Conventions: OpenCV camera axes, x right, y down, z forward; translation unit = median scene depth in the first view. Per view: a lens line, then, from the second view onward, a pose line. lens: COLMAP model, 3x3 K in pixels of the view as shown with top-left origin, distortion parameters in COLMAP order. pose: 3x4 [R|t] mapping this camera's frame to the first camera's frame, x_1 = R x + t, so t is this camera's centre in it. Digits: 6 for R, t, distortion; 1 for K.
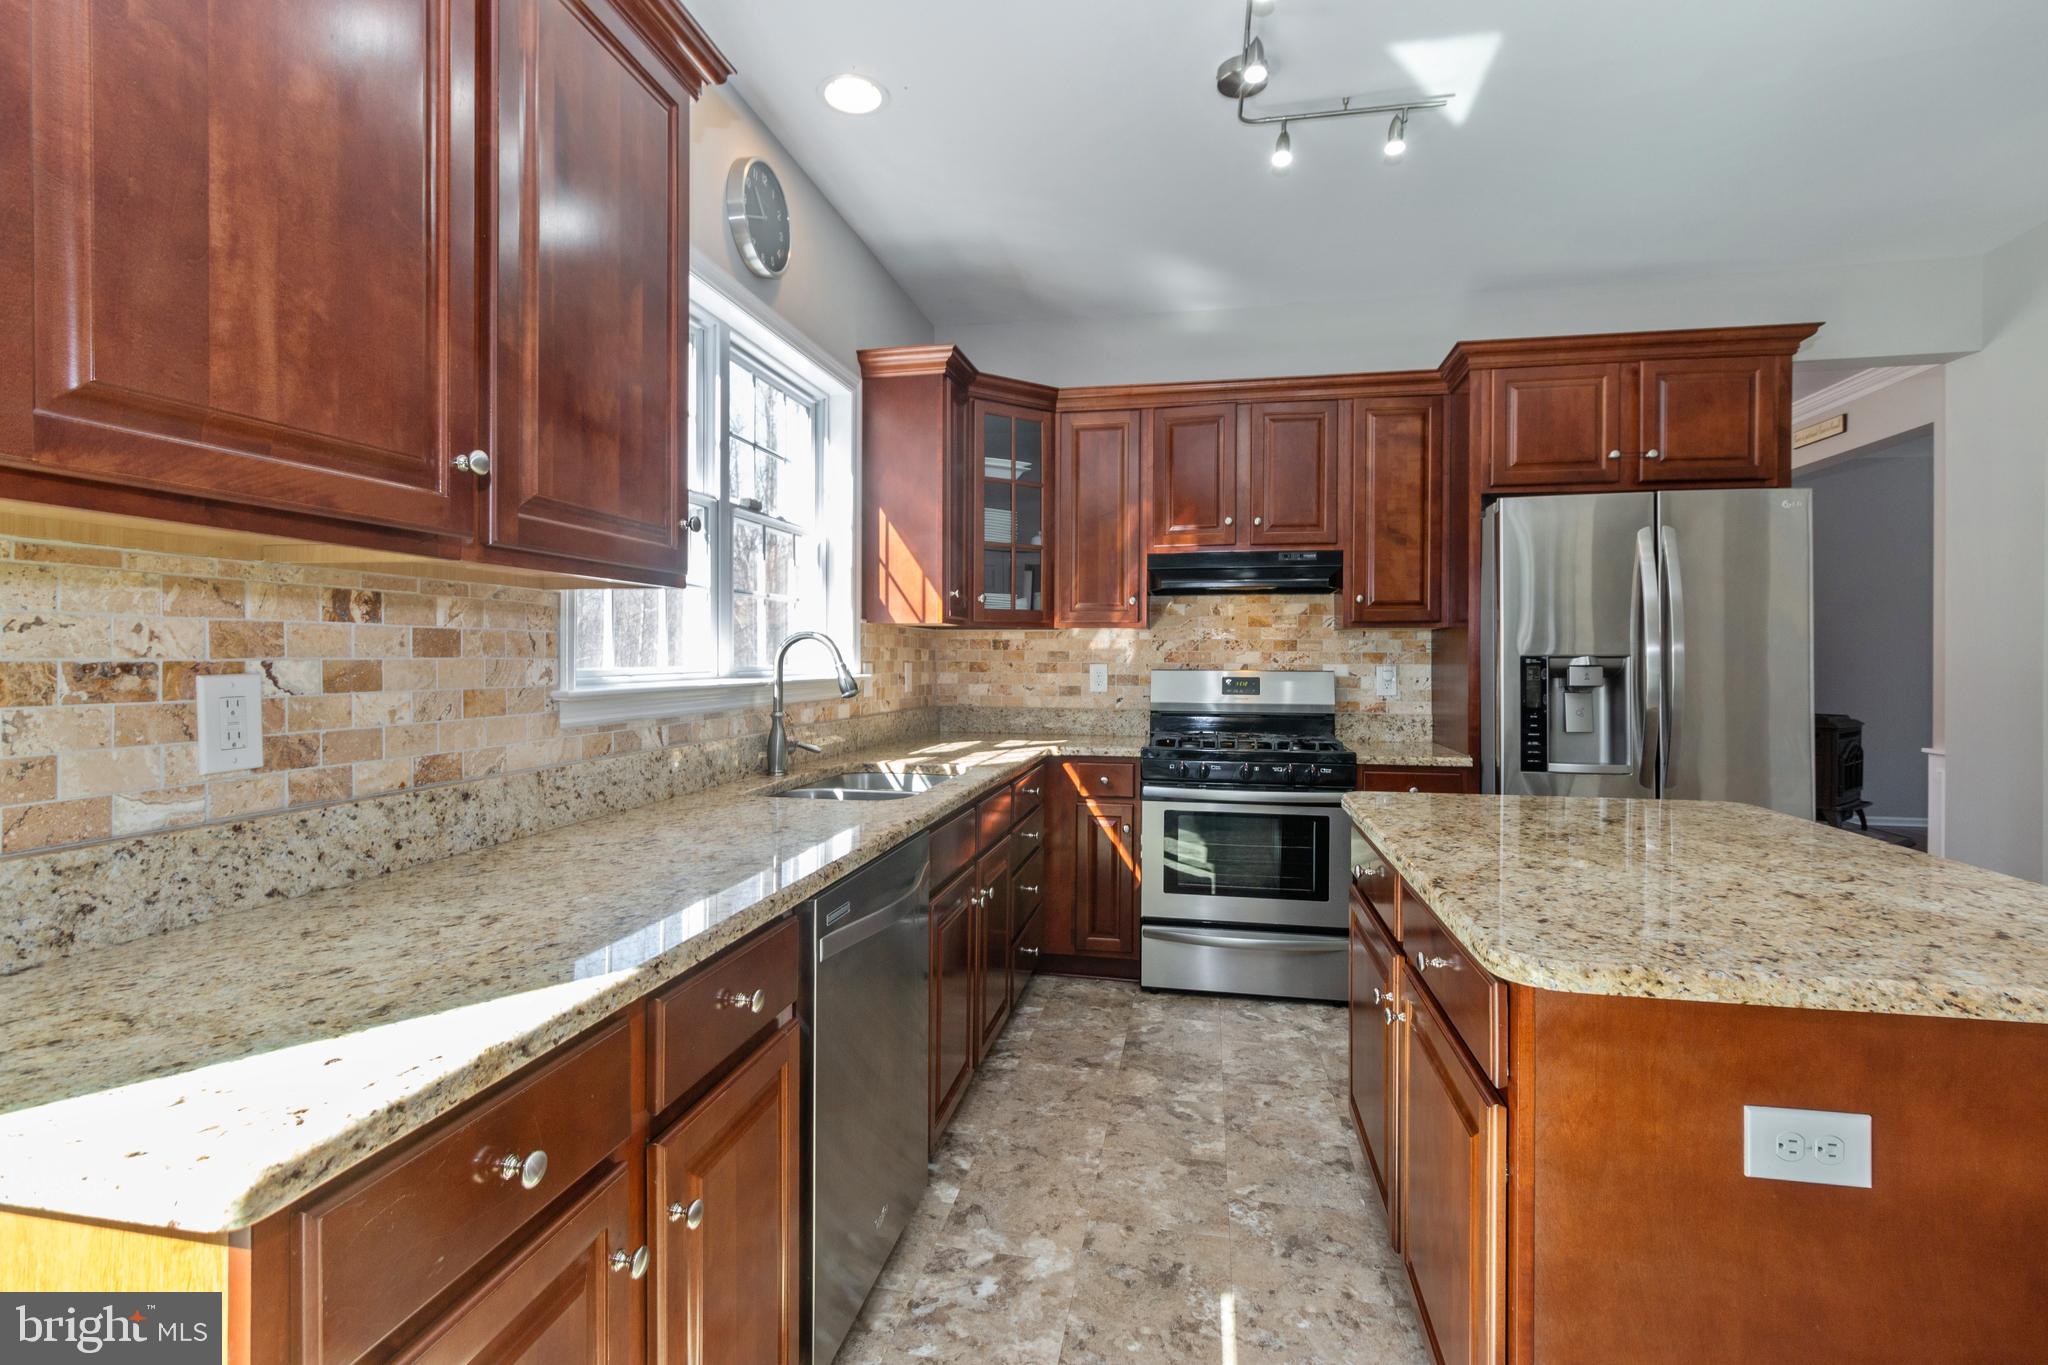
lens RADIAL K [[950.6, 0, 1021.4], [0, 950.6, 661.7], [0, 0, 1]] dist [0.000812, 0.000039]
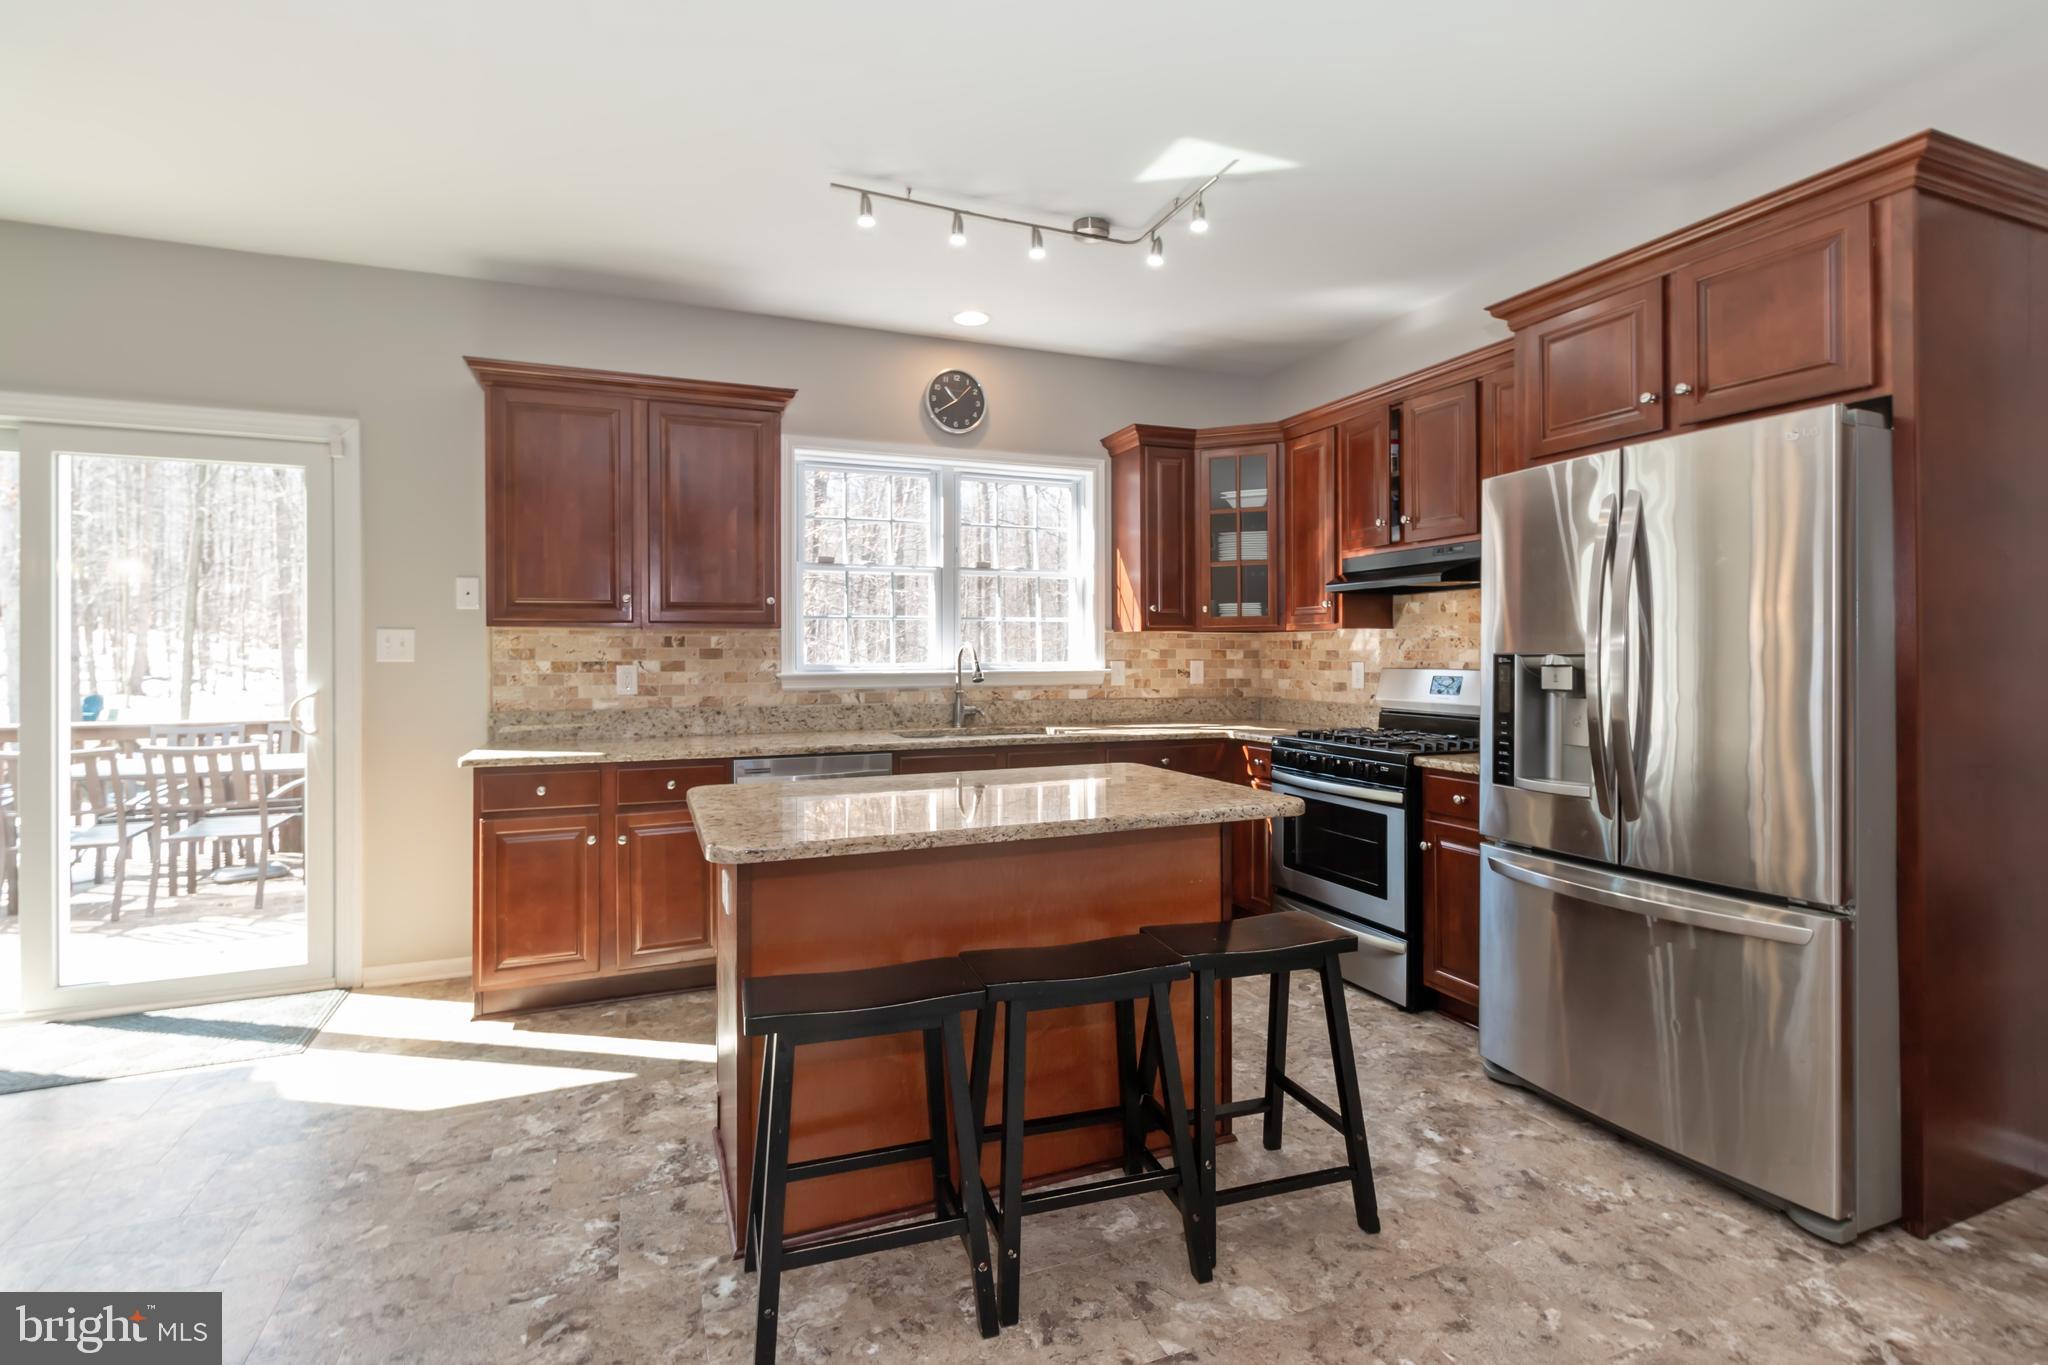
lens RADIAL K [[968.0, 0, 1027.3], [0, 968.0, 649.4], [0, 0, 1]] dist [-0.021865, -0.000262]
pose [[0.546737, -0.008514, -0.837261, 1.675942], [0.001206, 0.999955, -0.009381, -0.004609], [0.837304, 0.004119, 0.546723, 0.214942]]
